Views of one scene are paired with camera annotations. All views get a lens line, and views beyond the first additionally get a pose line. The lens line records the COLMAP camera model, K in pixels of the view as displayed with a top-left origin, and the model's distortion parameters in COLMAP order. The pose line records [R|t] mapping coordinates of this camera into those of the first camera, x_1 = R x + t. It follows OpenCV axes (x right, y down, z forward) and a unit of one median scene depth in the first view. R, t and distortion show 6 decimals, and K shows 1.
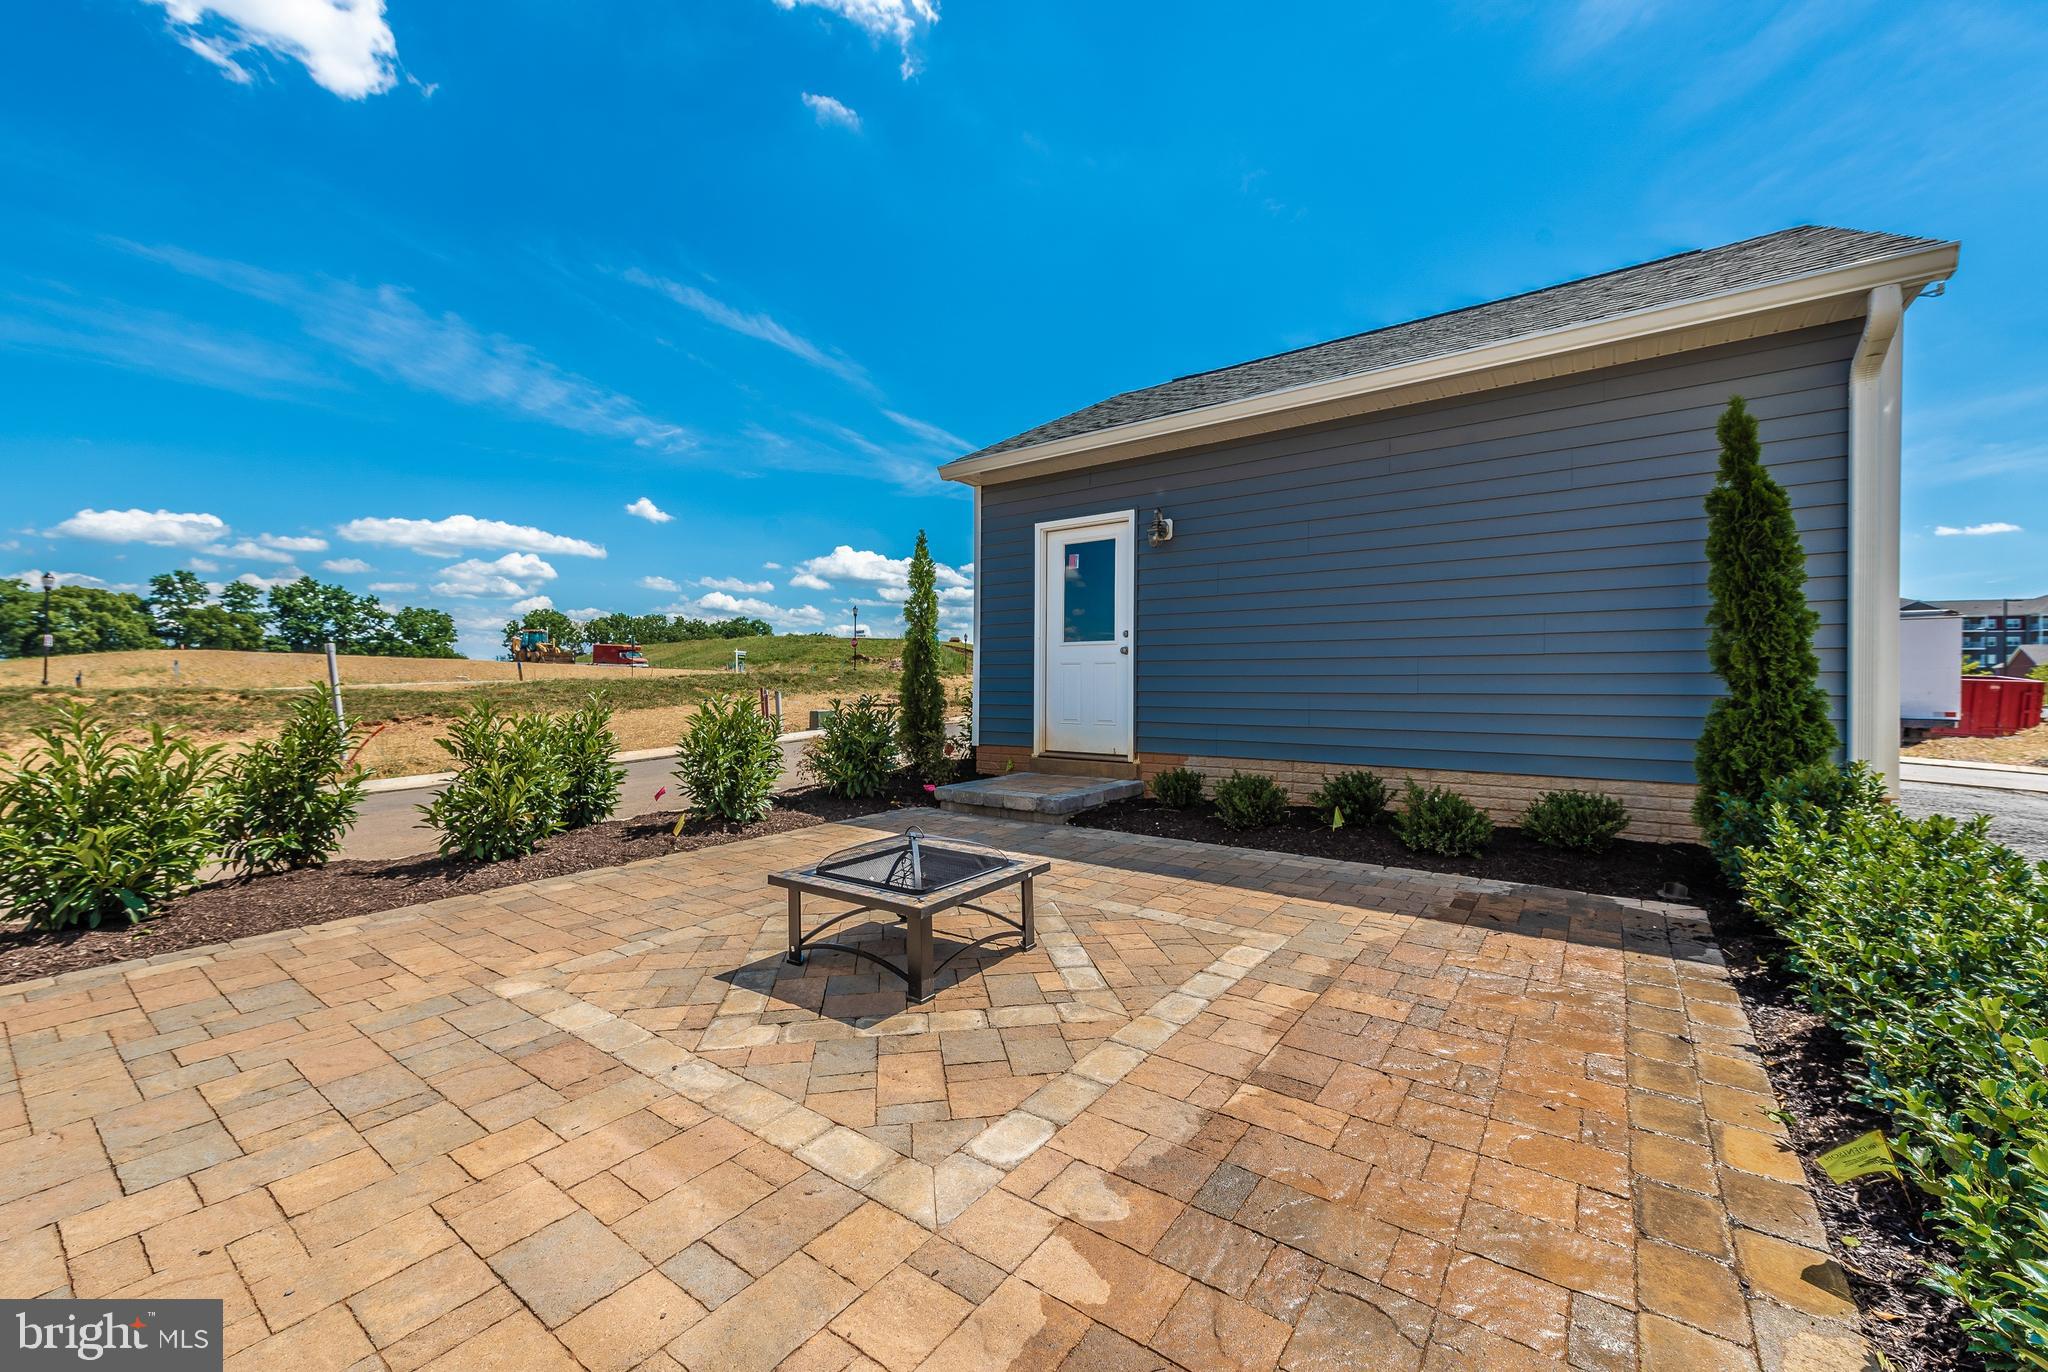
lens RADIAL K [[797.7, 0, 1014.5], [0, 797.7, 680.8], [0, 0, 1]] dist [0.008232, -0.007088]
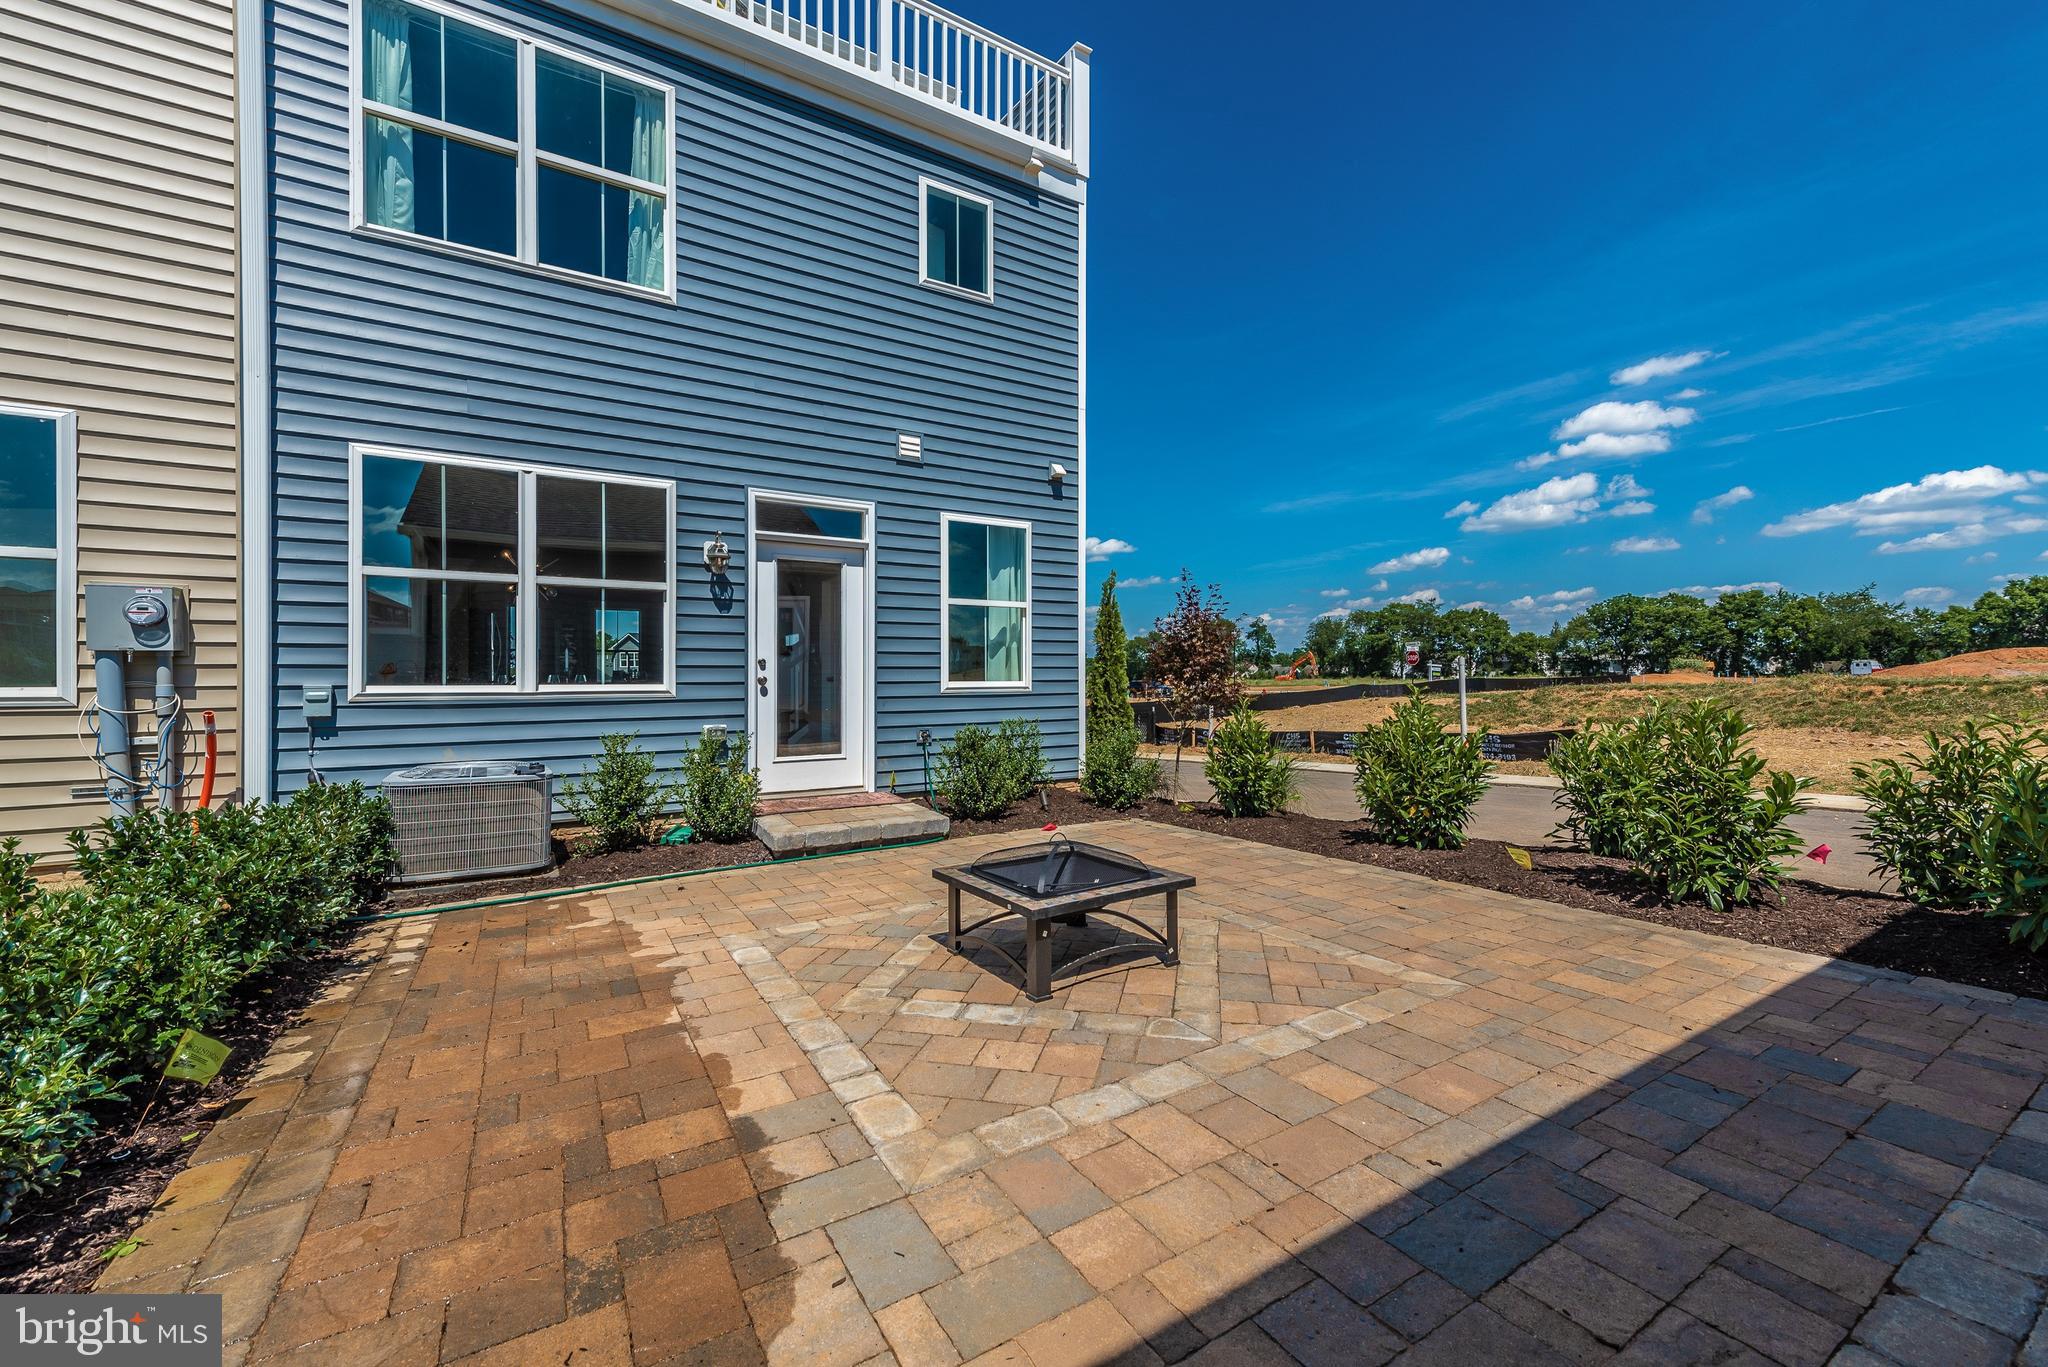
lens RADIAL K [[805.6, 0, 1031.4], [0, 805.6, 675.9], [0, 0, 1]] dist [0.018341, -0.006786]
pose [[-0.372240, -0.002127, -0.928134, 0.954191], [0.010668, 0.999922, -0.006570, -0.018228], [0.928075, -0.012347, -0.372188, 1.501375]]
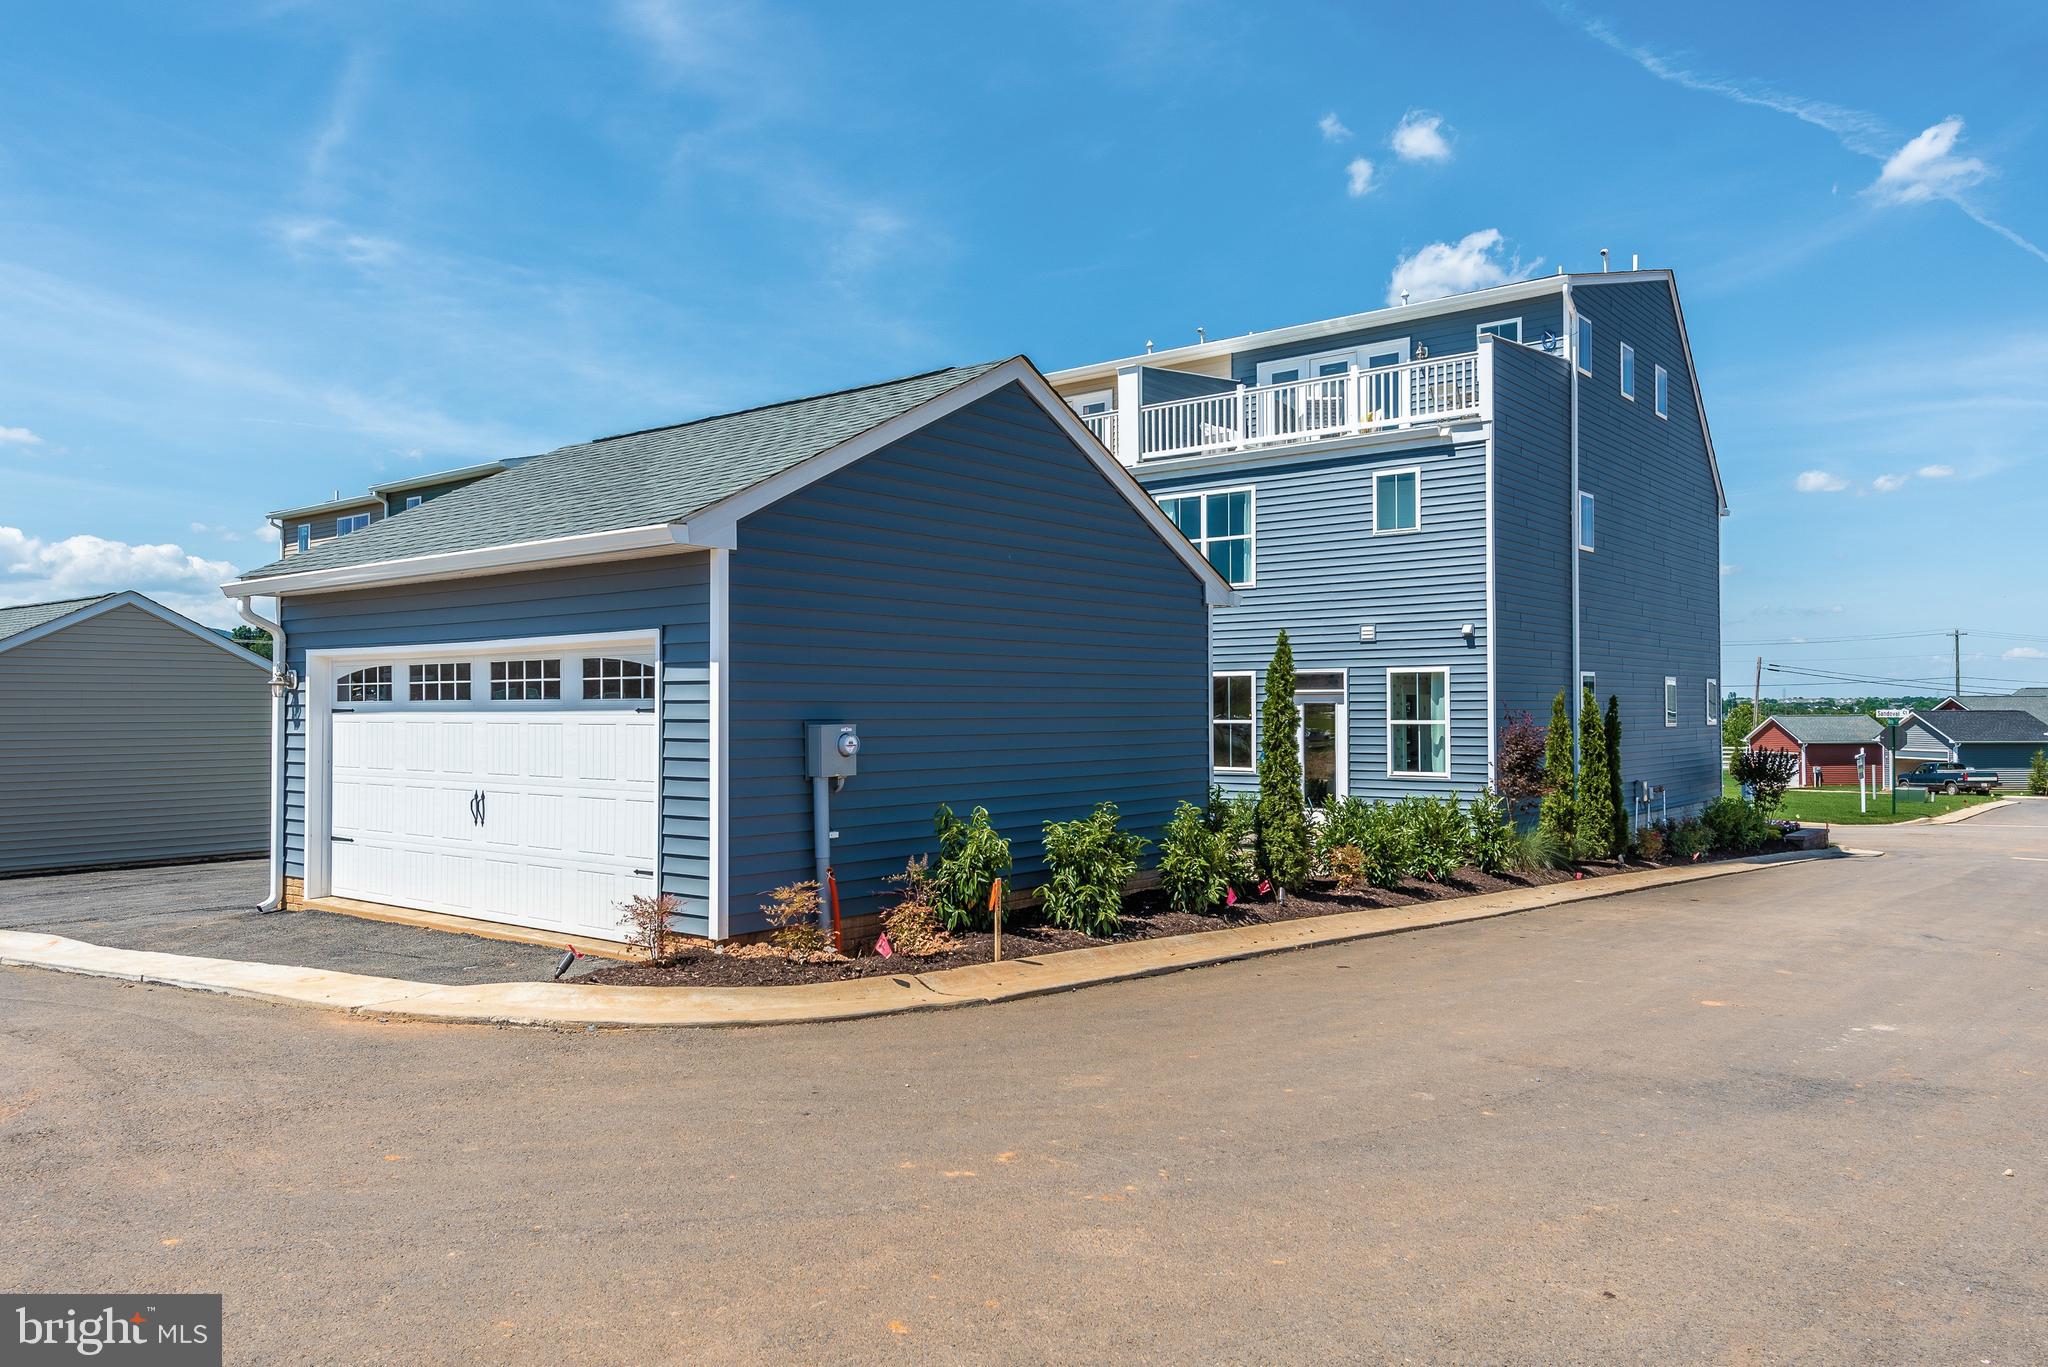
lens RADIAL K [[1396.0, 0, 1024.0], [0, 1396.0, 683.5], [0, 0, 1]] dist [0.000579, -0.002540]
pose [[-0.999432, -0.003446, 0.033535, 0.344158], [-0.004555, 0.999444, -0.033038, -0.226377], [-0.033402, -0.033172, -0.998891, 7.605133]]
